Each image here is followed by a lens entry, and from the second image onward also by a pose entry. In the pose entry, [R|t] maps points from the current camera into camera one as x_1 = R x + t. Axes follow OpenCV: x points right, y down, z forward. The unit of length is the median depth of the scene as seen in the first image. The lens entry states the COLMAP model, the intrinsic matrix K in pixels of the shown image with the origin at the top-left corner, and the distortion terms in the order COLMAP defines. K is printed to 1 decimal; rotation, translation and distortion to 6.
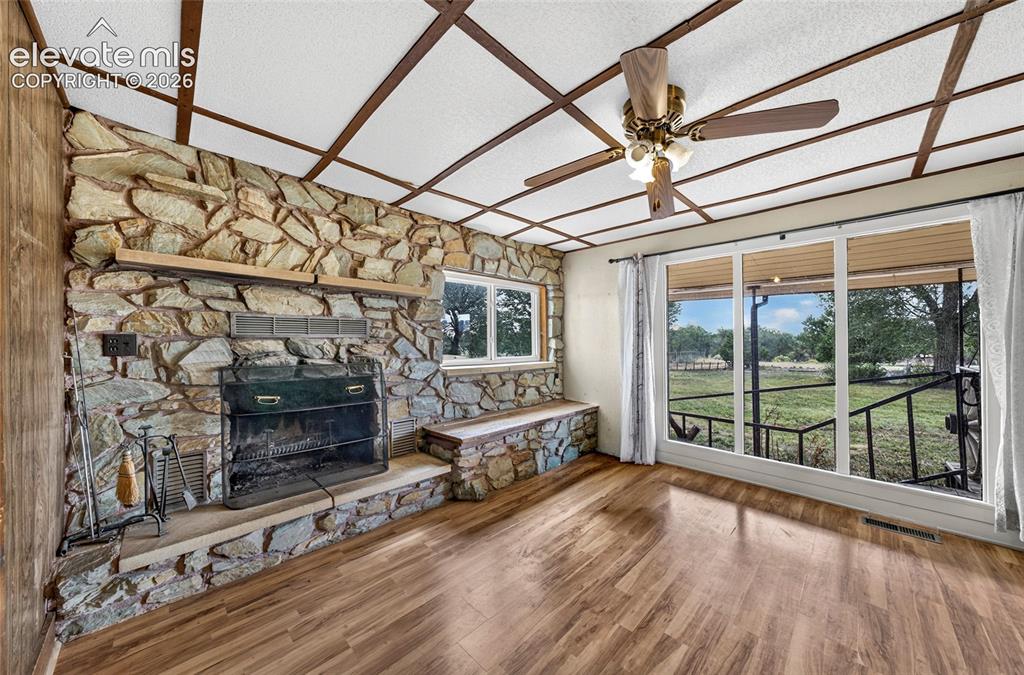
lens RADIAL K [[347.8, 0, 506.3], [0, 347.8, 341.6], [0, 0, 1]] dist [-0.001453, 0.002485]
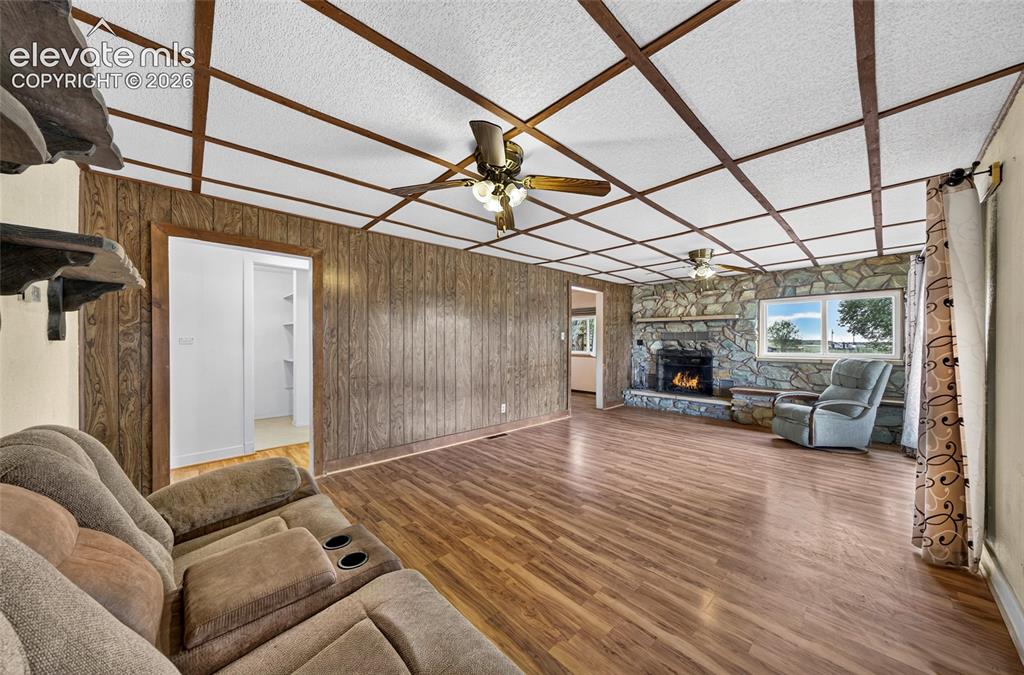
lens RADIAL K [[347.8, 0, 506.0], [0, 347.8, 341.8], [0, 0, 1]] dist [-0.001453, 0.002485]
pose [[-0.024026, 0.000011, -0.999711, 2.092110], [0.003736, 0.999993, -0.000079, -0.002953], [0.999704, -0.003737, -0.024026, -0.302180]]
